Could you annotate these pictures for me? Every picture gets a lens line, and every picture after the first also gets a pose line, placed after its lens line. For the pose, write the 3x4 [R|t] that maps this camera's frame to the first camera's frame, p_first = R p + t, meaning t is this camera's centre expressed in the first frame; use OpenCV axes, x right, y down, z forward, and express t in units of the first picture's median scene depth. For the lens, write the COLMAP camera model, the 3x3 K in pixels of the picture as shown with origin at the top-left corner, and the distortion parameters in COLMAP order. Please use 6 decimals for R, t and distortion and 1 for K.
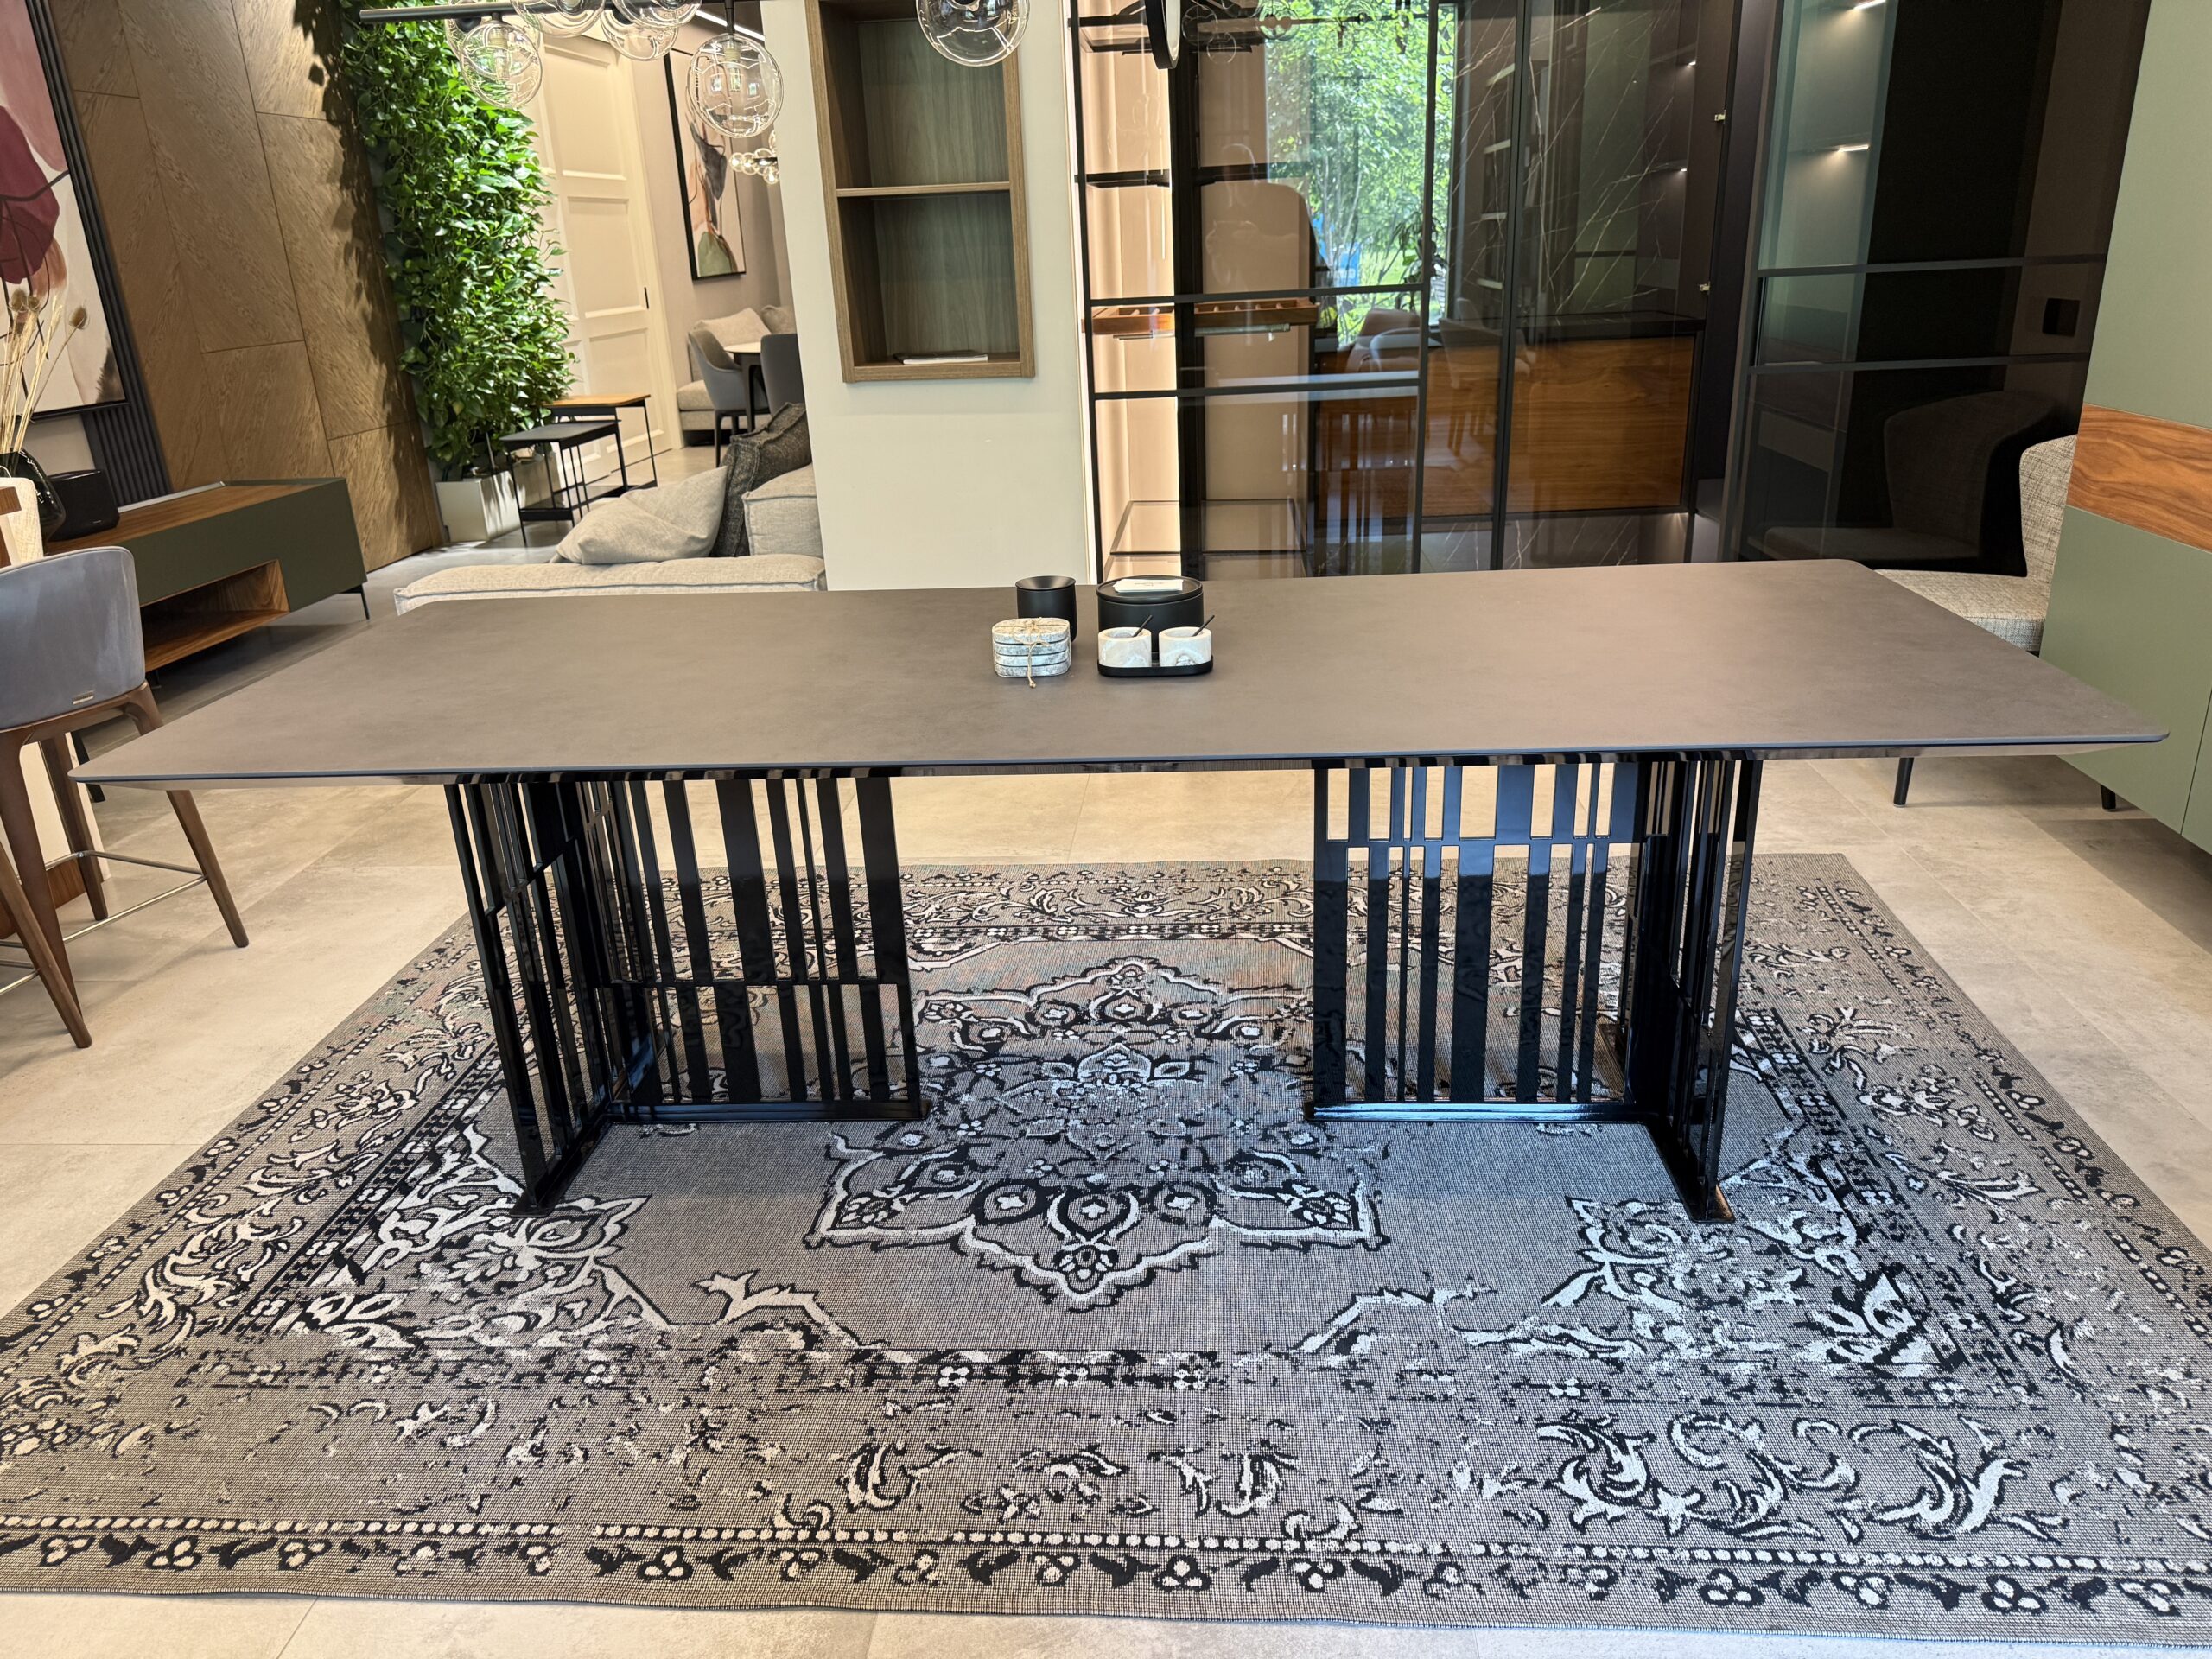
lens RADIAL K [[1575.1, 0, 1113.1], [0, 1575.1, 834.9], [0, 0, 1]] dist [0.014797, -0.015901]
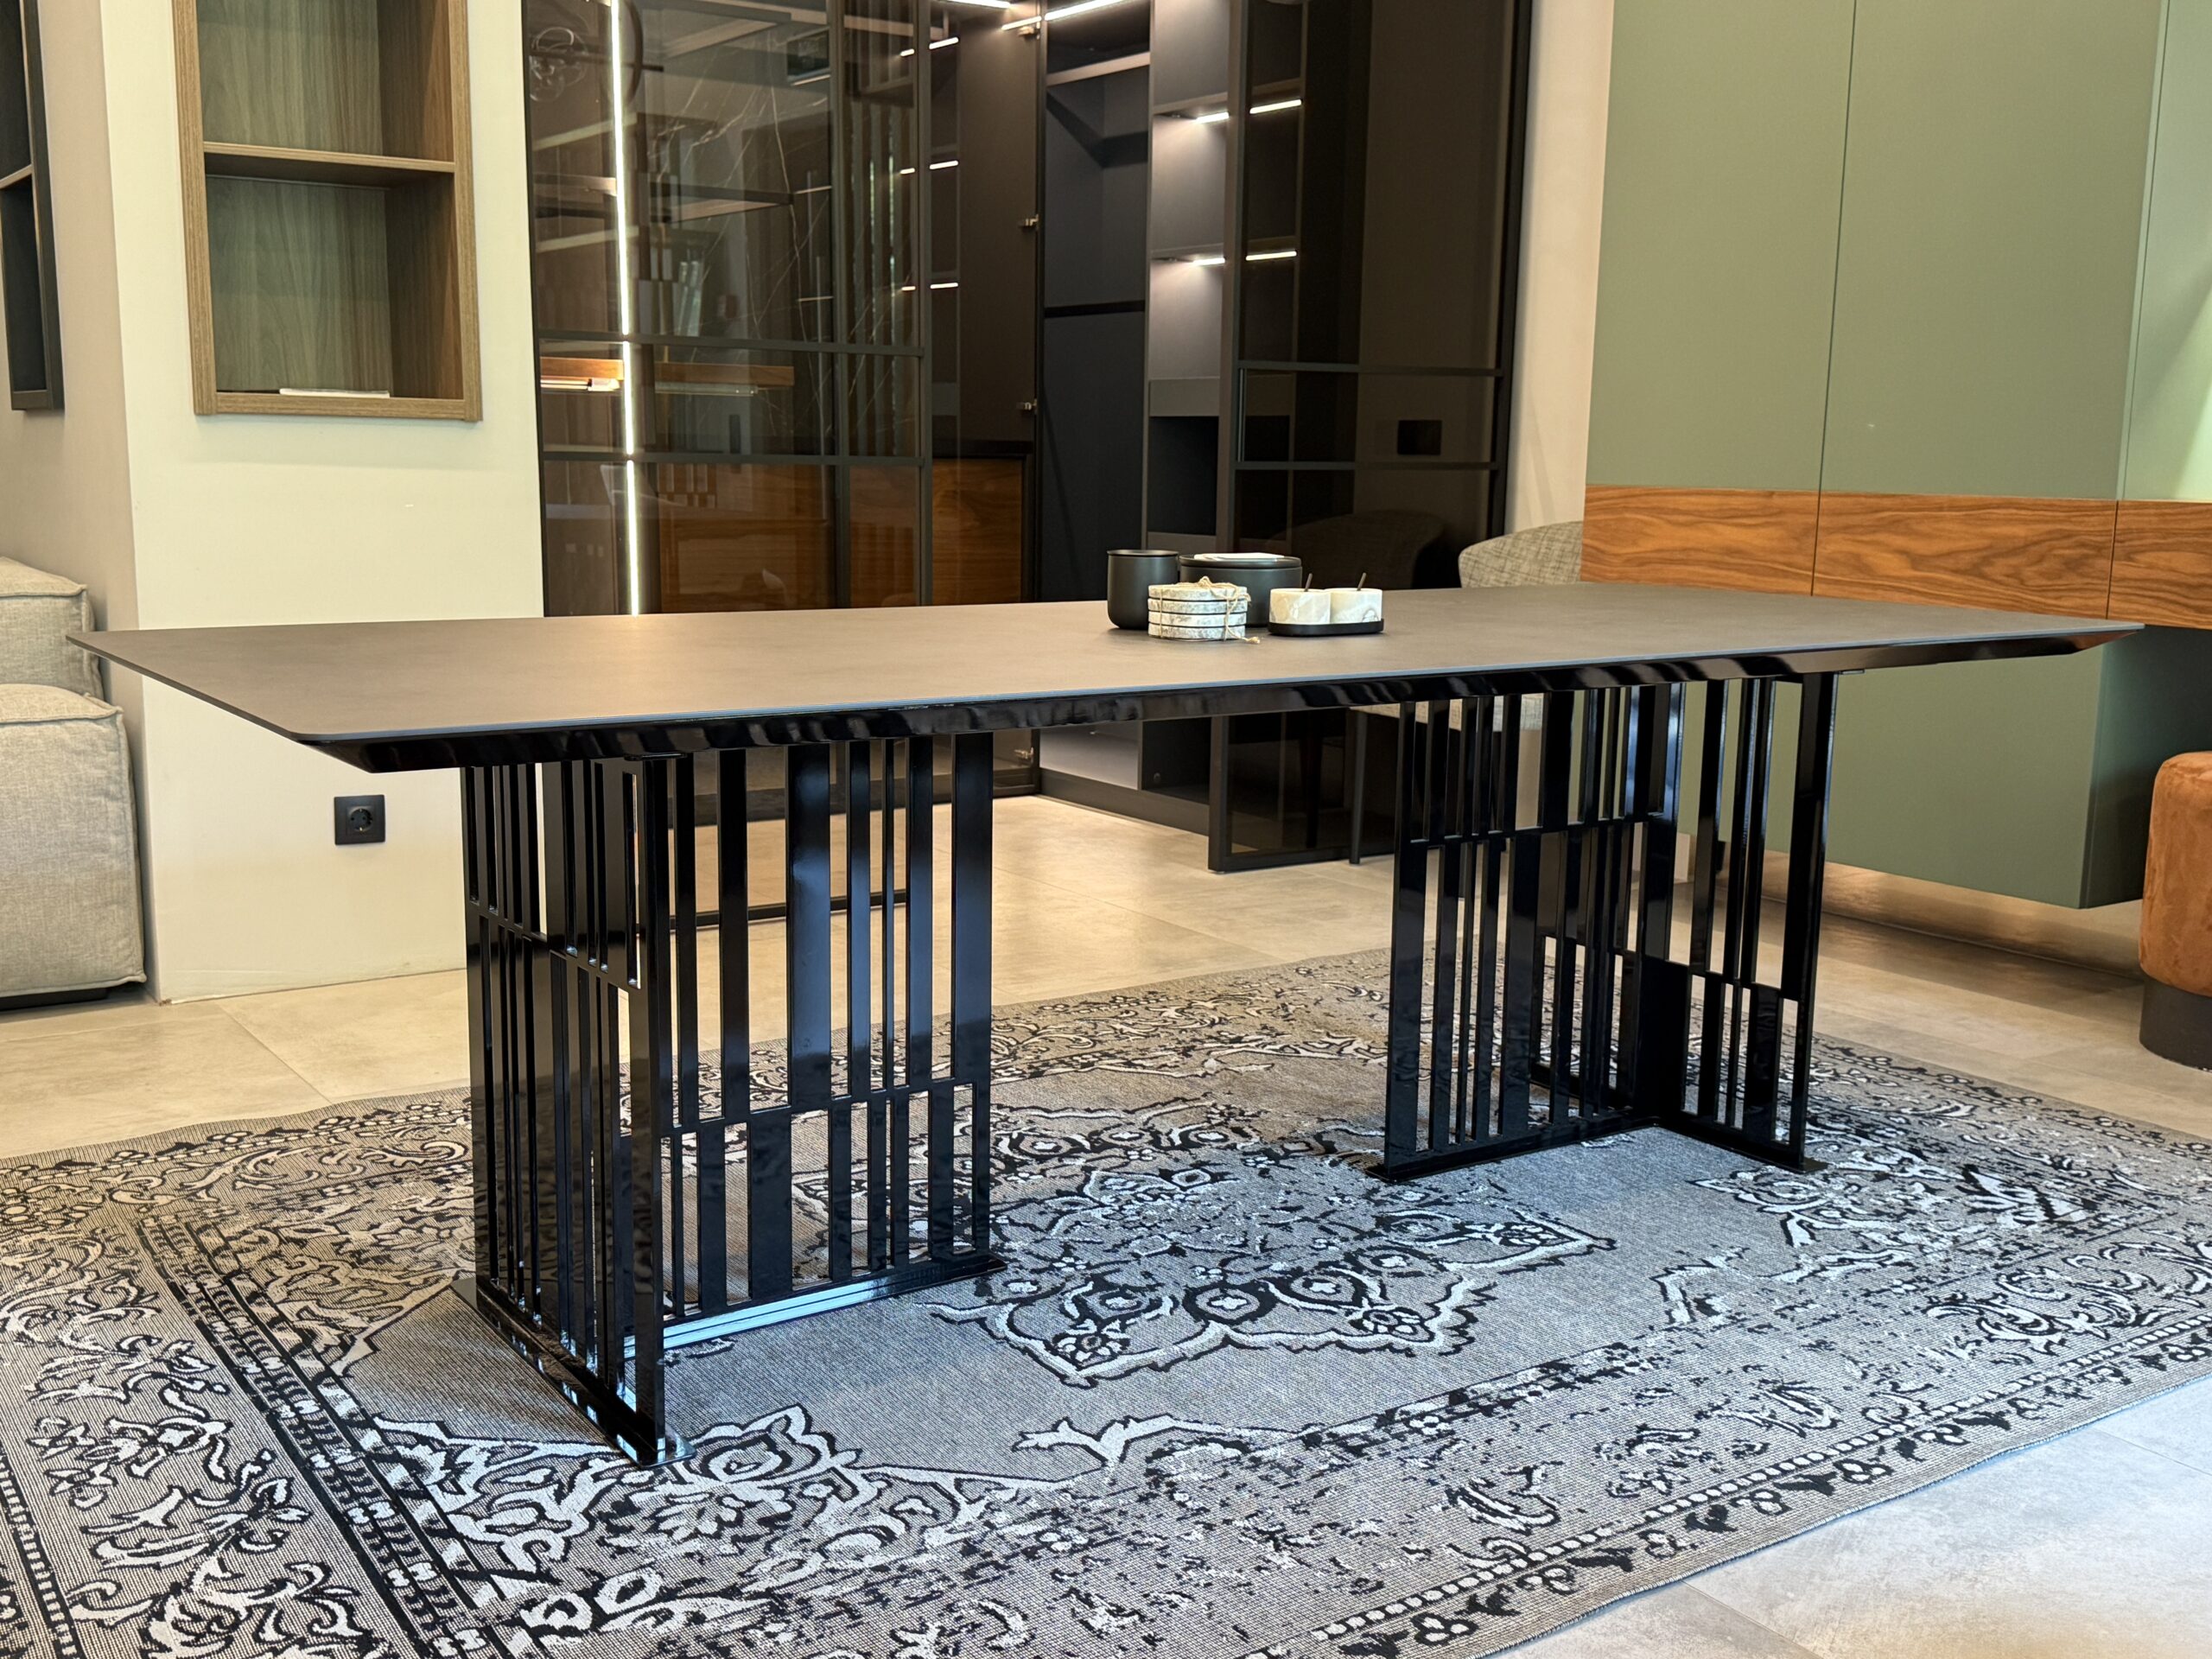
lens RADIAL K [[2239.6, 0, 1100.4], [0, 2239.6, 828.3], [0, 0, 1]] dist [0.013742, 0.000000]
pose [[0.794380, -0.054812, 0.604942, -0.840083], [0.174993, 0.974347, -0.141509, 0.156887], [-0.581667, 0.218273, 0.783594, 0.100277]]
